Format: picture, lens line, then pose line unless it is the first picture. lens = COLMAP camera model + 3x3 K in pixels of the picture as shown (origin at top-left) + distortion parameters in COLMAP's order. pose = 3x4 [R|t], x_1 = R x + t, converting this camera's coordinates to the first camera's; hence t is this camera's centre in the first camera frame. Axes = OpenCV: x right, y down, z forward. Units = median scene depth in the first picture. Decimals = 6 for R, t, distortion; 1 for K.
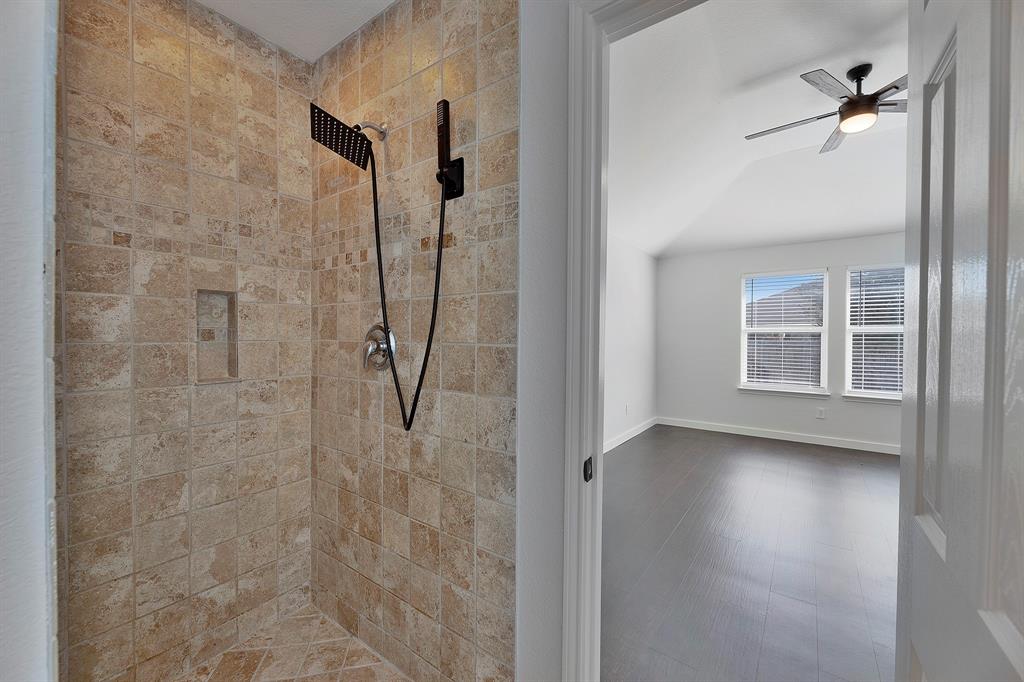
lens RADIAL K [[424.3, 0, 494.4], [0, 424.3, 337.9], [0, 0, 1]] dist [-0.001365, 0.000090]
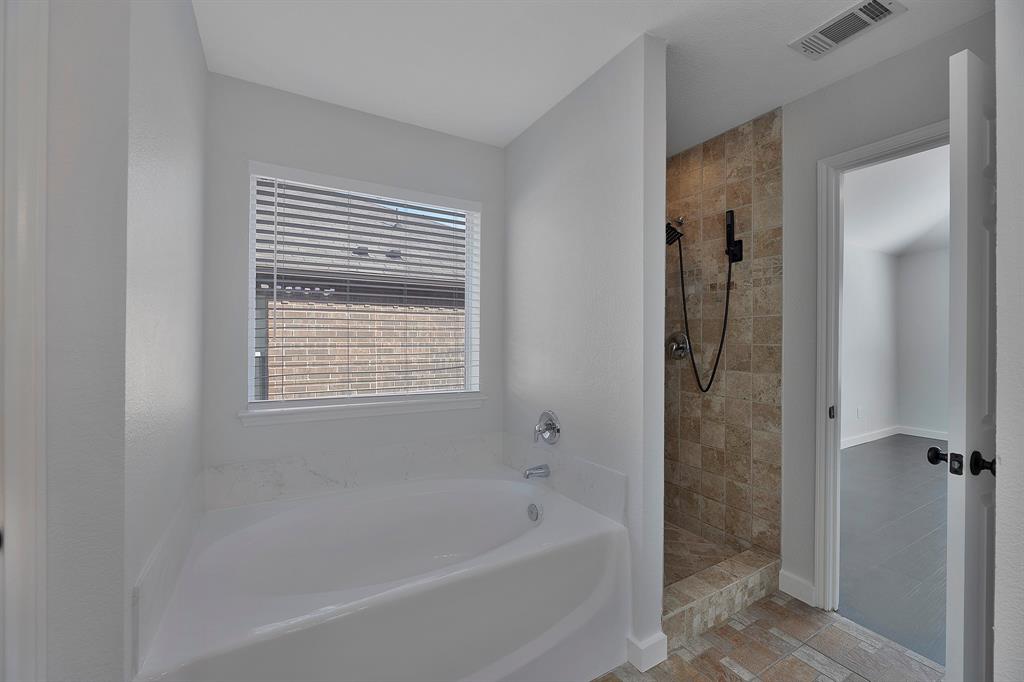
lens RADIAL K [[424.3, 0, 492.9], [0, 424.3, 335.5], [0, 0, 1]] dist [-0.001365, 0.000090]
pose [[0.915133, -0.003189, -0.403138, -0.318274], [-0.002026, 0.999920, -0.012509, 0.002846], [0.403146, 0.012264, 0.915054, -1.065759]]
